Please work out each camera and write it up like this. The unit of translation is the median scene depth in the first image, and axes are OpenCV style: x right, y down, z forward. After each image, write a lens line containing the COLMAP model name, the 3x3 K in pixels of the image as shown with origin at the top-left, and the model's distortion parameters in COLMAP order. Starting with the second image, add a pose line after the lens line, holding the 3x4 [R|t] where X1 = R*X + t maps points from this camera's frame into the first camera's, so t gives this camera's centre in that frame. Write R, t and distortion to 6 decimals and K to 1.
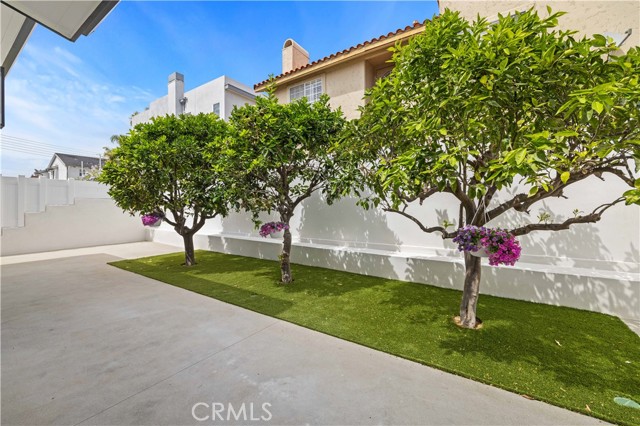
lens RADIAL K [[261.0, 0, 319.6], [0, 261.0, 203.5], [0, 0, 1]] dist [0.001059, 0.000062]
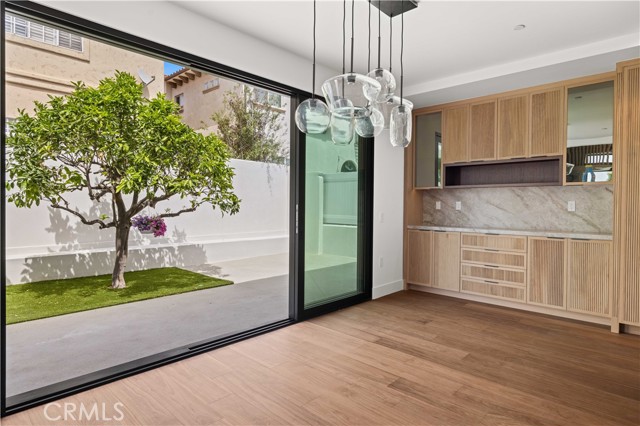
lens RADIAL K [[362.7, 0, 321.4], [0, 362.7, 209.3], [0, 0, 1]] dist [0.003699, 0.000211]
pose [[0.148653, -0.010096, 0.988838, -1.130537], [-0.020402, 0.999704, 0.013274, -0.007389], [-0.988679, -0.022148, 0.148403, -0.340561]]
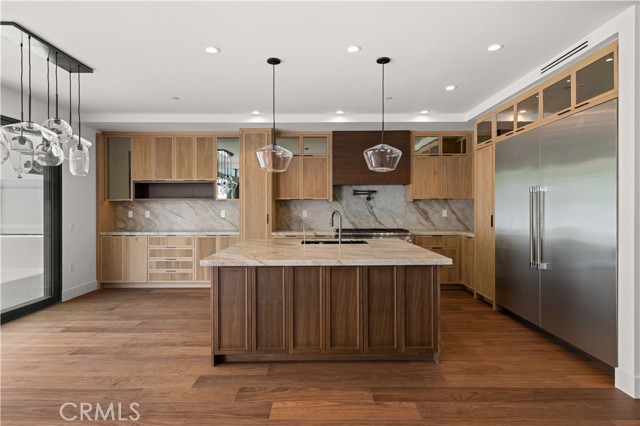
lens RADIAL K [[346.8, 0, 318.4], [0, 346.8, 210.2], [0, 0, 1]] dist [0.006596, 0.000141]
pose [[-0.566152, -0.001131, 0.824300, -1.597722], [-0.007837, 0.999961, -0.004010, -0.038948], [-0.824264, -0.008730, -0.566139, -0.397245]]
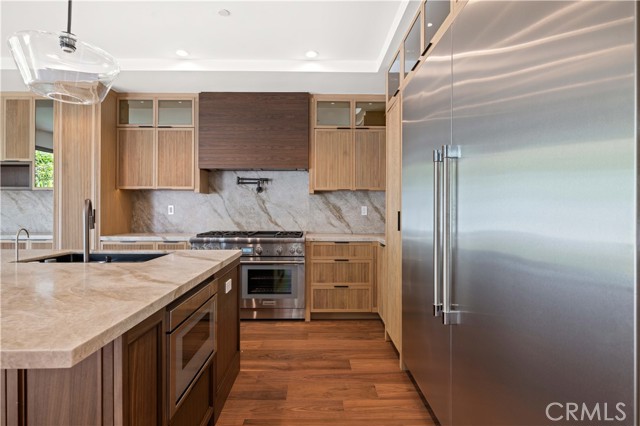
lens RADIAL K [[328.1, 0, 314.6], [0, 328.1, 209.6], [0, 0, 1]] dist [-0.003533, -0.000588]
pose [[-0.573940, -0.000325, 0.818897, -1.358378], [-0.014217, 0.999853, -0.009568, -0.022454], [-0.818774, -0.017133, -0.573860, -1.197743]]
